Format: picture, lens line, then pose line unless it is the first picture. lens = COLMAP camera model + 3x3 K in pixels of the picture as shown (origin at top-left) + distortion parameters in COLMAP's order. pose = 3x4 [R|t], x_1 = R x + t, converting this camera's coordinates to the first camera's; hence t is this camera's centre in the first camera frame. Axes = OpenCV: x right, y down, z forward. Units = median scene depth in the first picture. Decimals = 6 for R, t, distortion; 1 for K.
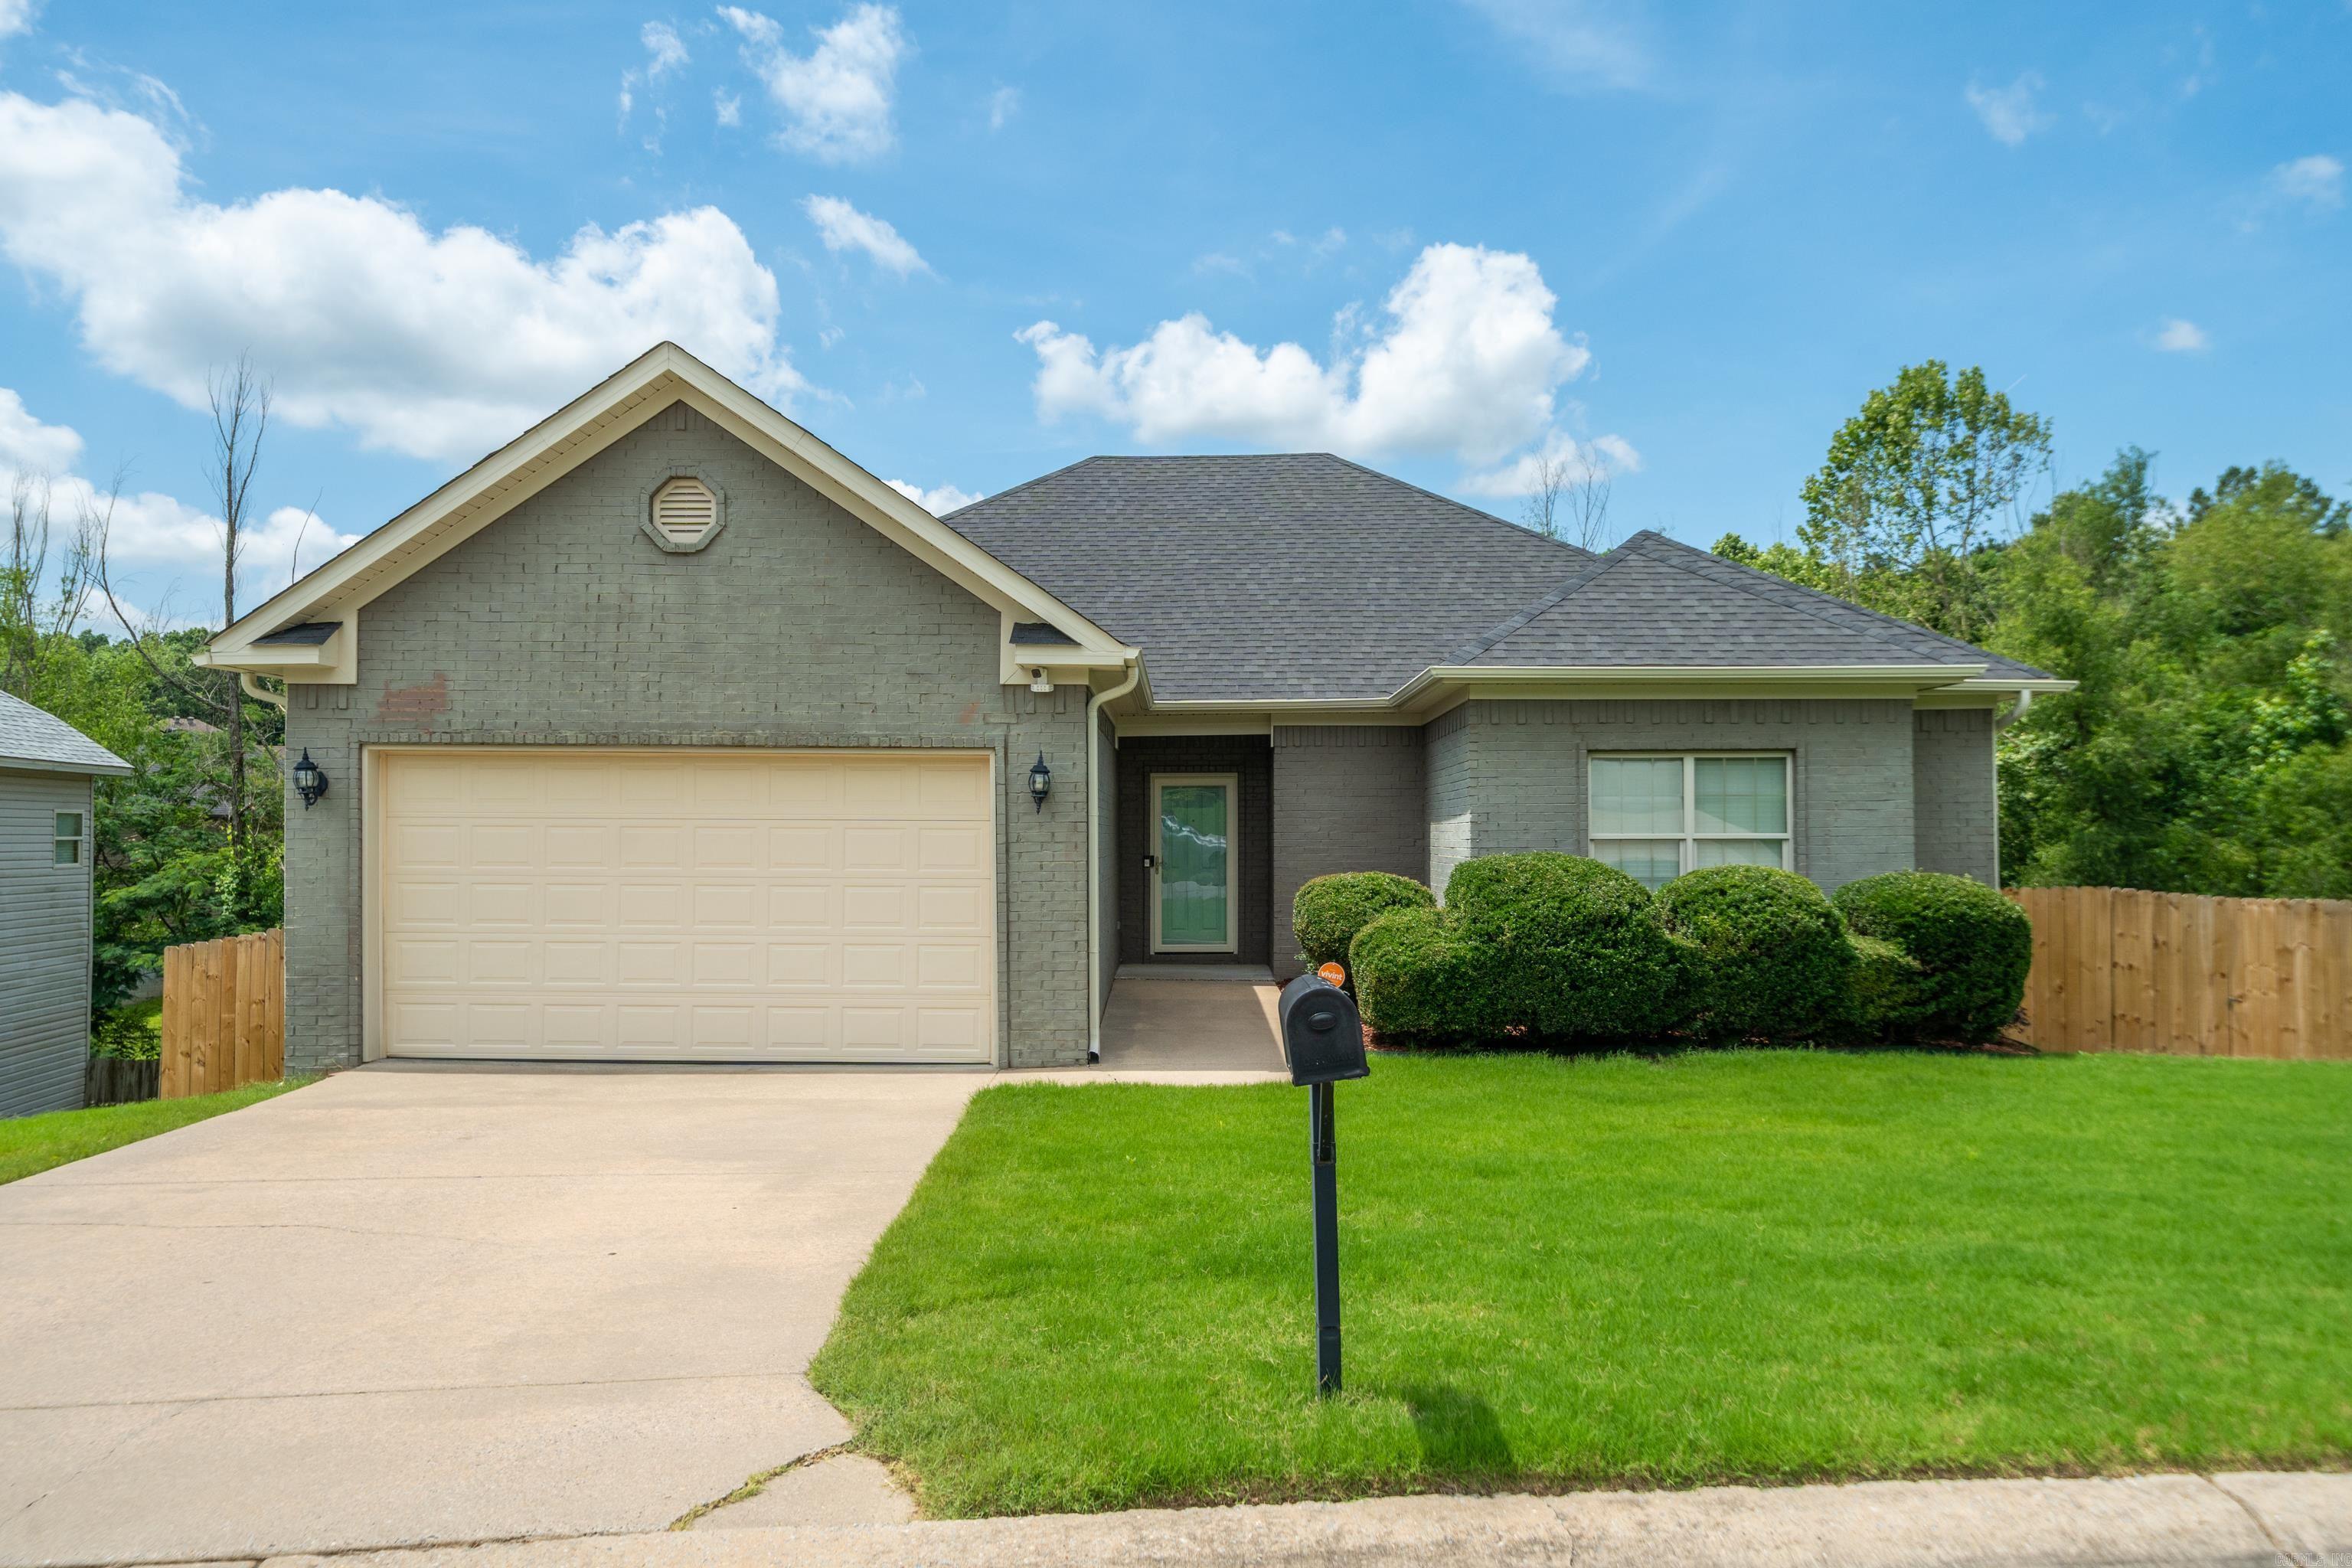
lens RADIAL K [[1598.6, 0, 1176.0], [0, 1598.6, 784.0], [0, 0, 1]] dist [-0.005973, -0.000976]
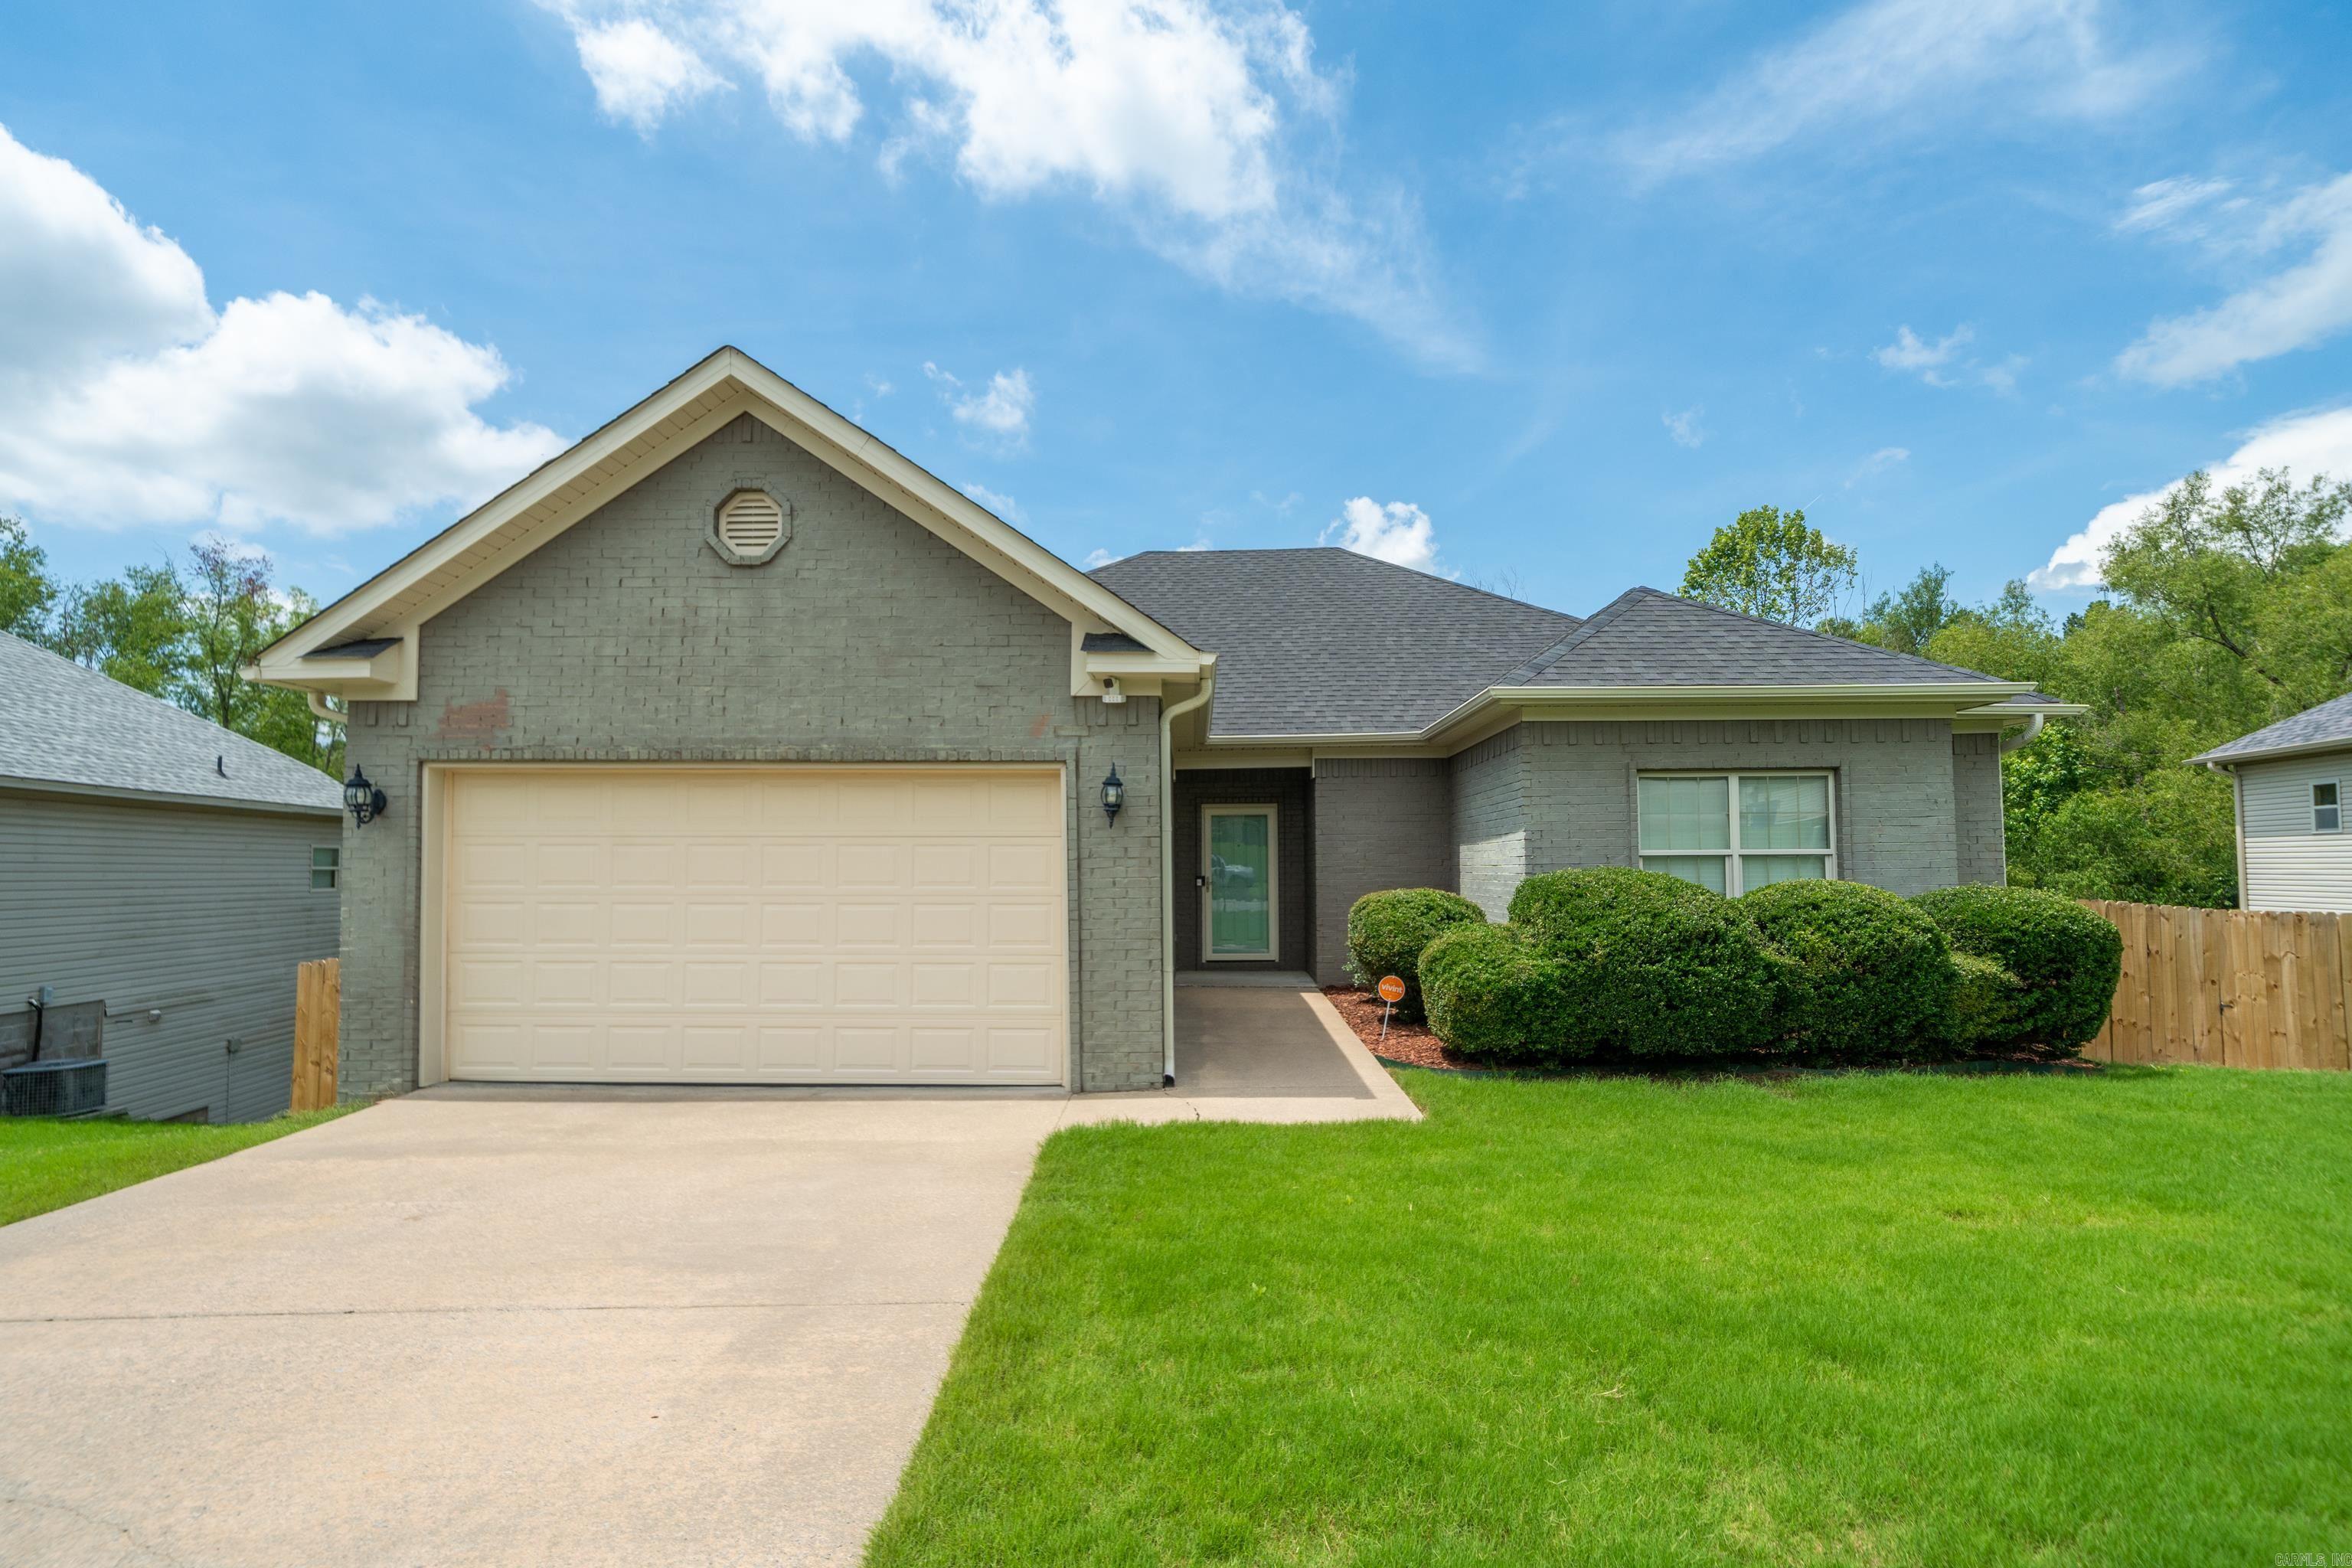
lens RADIAL K [[1032.2, 0, 1168.8], [0, 1032.2, 817.7], [0, 0, 1]] dist [0.001181, 0.000022]
pose [[0.999888, -0.005404, -0.013978, -0.041708], [0.005150, 0.999822, -0.018168, 0.023368], [0.014074, 0.018094, 0.999737, 0.370488]]
